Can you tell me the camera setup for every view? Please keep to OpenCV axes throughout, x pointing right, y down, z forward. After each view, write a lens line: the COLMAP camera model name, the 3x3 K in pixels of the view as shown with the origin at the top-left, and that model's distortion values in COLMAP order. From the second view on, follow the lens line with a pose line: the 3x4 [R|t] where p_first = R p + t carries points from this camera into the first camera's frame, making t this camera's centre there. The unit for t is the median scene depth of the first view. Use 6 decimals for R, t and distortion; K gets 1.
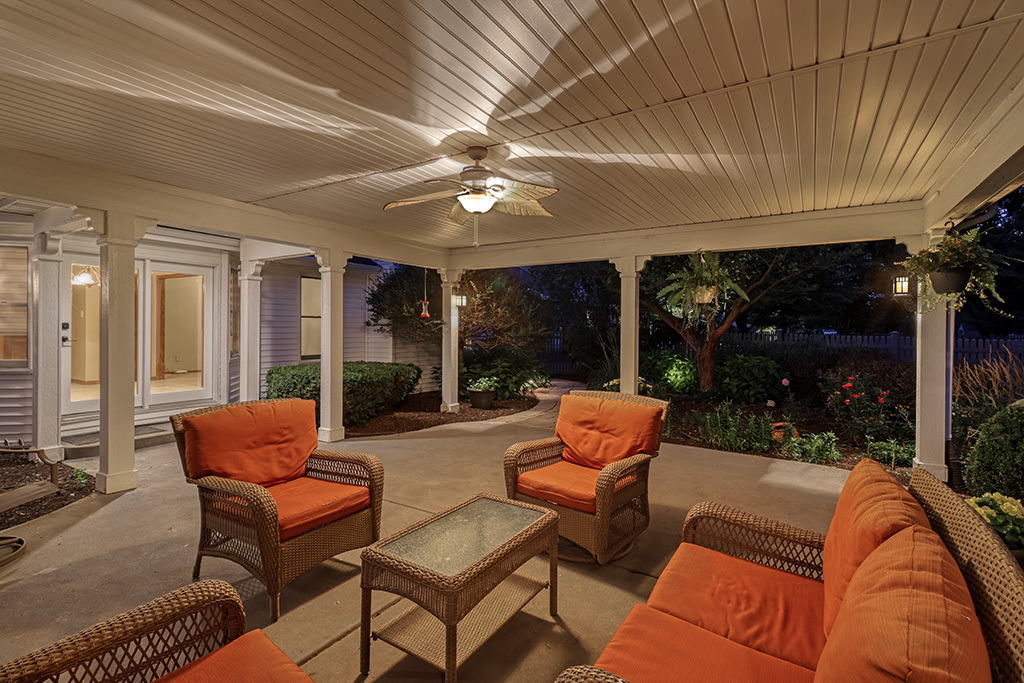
lens RADIAL K [[472.2, 0, 508.0], [0, 472.2, 329.2], [0, 0, 1]] dist [0.000014, 0.000033]
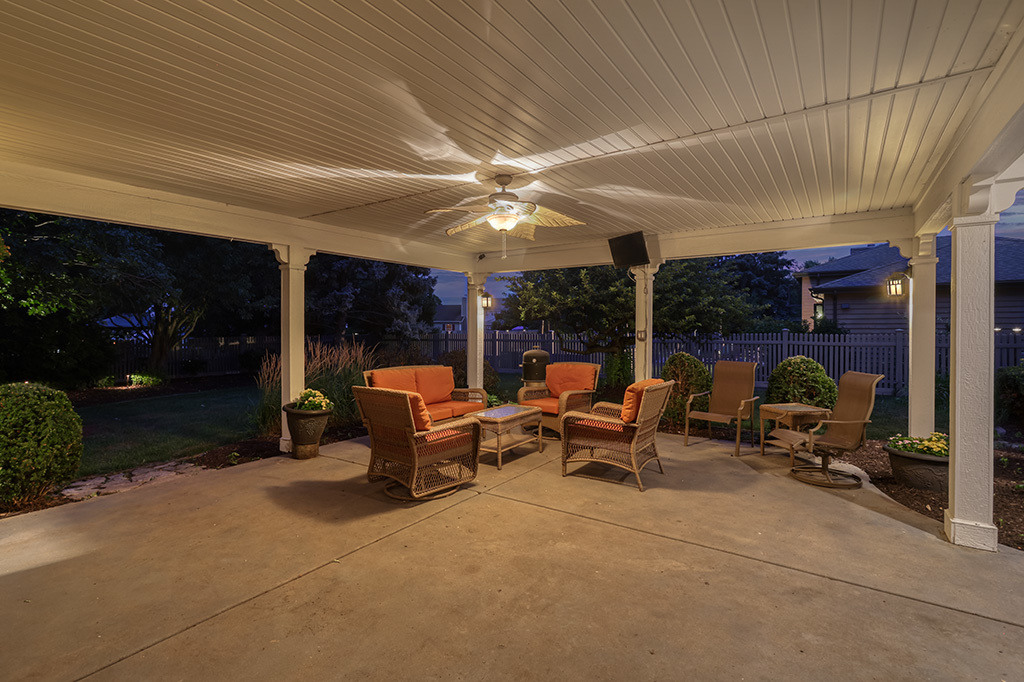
lens RADIAL K [[472.2, 0, 508.0], [0, 472.2, 328.7], [0, 0, 1]] dist [0.000014, 0.000033]
pose [[-0.999000, -0.007005, 0.044150, -0.125112], [-0.006728, 0.999957, 0.006421, -0.010368], [-0.044193, 0.006118, -0.999004, 2.096420]]
